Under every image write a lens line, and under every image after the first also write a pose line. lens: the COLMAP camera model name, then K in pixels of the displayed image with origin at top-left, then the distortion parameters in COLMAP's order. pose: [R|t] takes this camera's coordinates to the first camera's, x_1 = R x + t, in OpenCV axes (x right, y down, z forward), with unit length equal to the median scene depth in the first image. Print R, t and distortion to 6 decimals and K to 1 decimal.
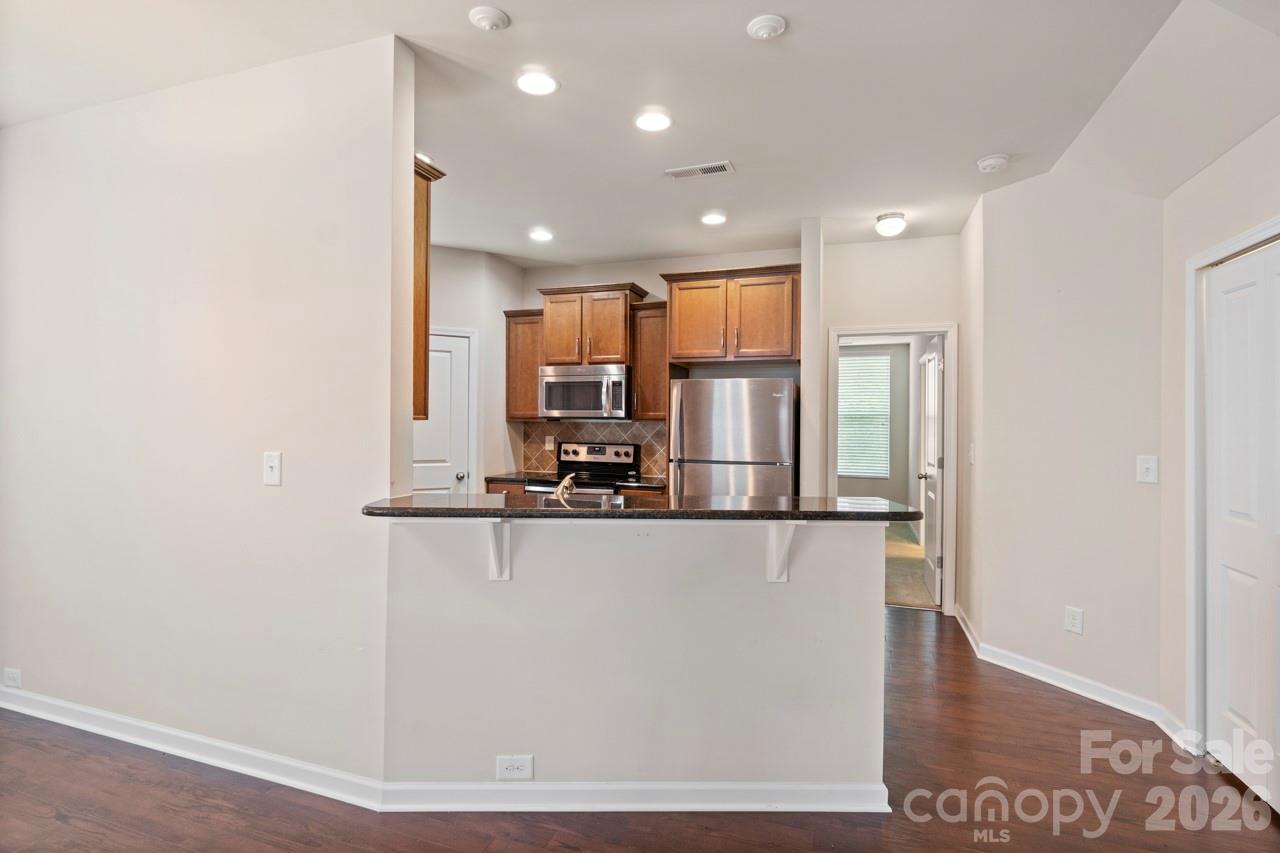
lens RADIAL K [[611.3, 0, 636.4], [0, 611.3, 423.5], [0, 0, 1]] dist [0.000834, 0.000003]
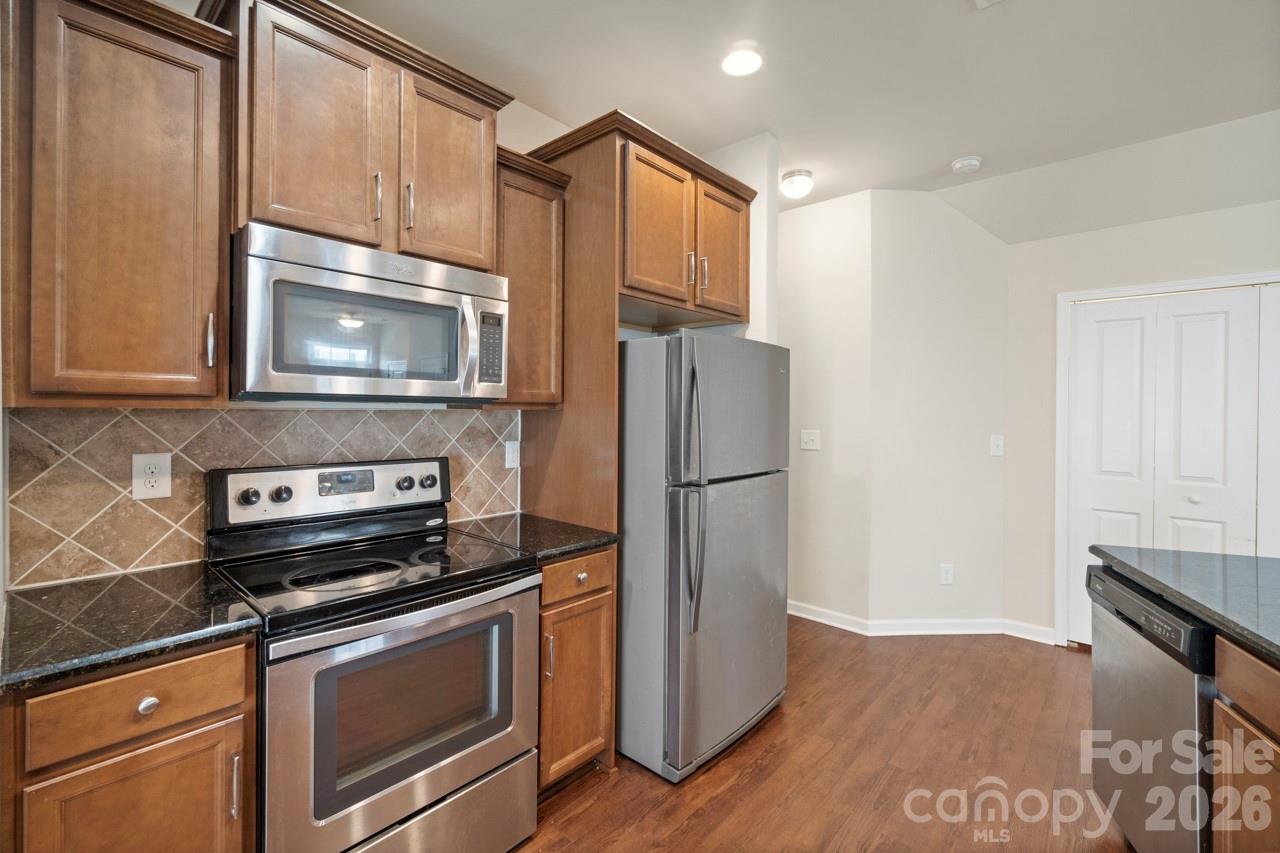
lens RADIAL K [[557.0, 0, 639.5], [0, 557.0, 419.4], [0, 0, 1]] dist [0.001398, -0.000093]
pose [[0.386767, -0.017853, 0.922005, -0.317790], [-0.001961, 0.999794, 0.020182, -0.003007], [-0.922176, -0.009614, 0.386652, 0.687629]]
